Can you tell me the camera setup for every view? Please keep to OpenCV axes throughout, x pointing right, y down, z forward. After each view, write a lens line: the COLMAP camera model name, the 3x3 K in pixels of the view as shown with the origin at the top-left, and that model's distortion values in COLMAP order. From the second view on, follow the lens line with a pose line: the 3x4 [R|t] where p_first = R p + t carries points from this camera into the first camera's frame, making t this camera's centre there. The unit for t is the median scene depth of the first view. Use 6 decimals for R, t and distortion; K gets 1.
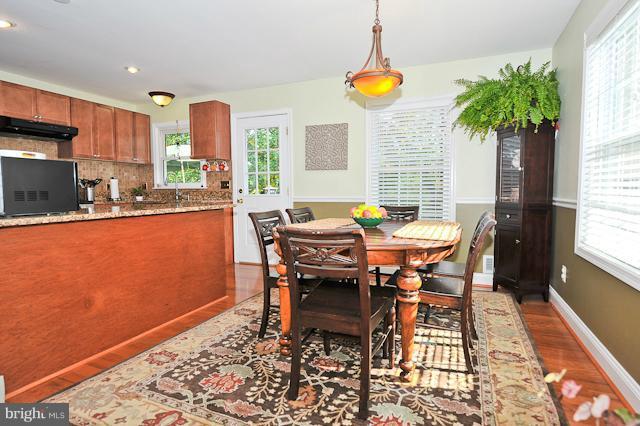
lens RADIAL K [[348.7, 0, 320.0], [0, 348.7, 213.0], [0, 0, 1]] dist [-0.010555, -0.000596]
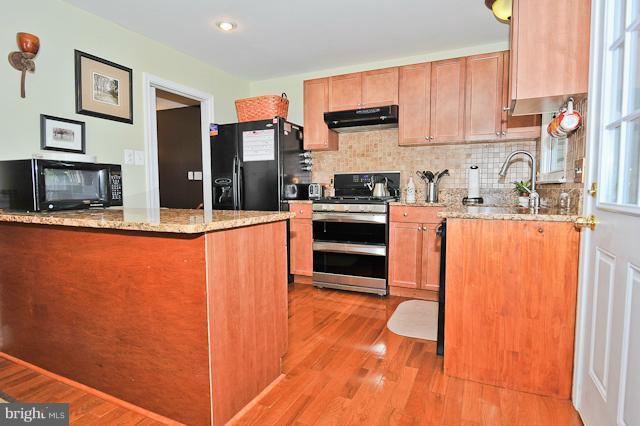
lens RADIAL K [[352.1, 0, 315.4], [0, 352.1, 212.7], [0, 0, 1]] dist [-0.003486, -0.000801]
pose [[-0.055607, 0.074786, -0.995648, 0.098653], [-0.061297, 0.995054, 0.078165, -0.056949], [0.996569, 0.065377, -0.050748, 0.849323]]
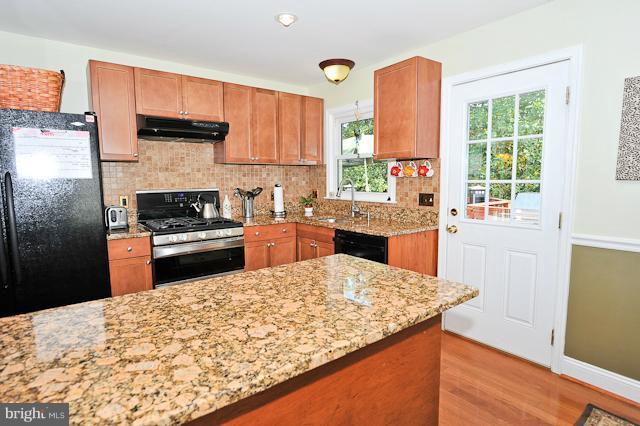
lens RADIAL K [[348.7, 0, 320.0], [0, 348.7, 213.0], [0, 0, 1]] dist [-0.010555, -0.000596]
pose [[0.872265, 0.046580, -0.486811, -0.153482], [-0.026769, 0.998509, 0.047576, -0.090740], [0.488301, -0.028468, 0.872211, 0.424038]]
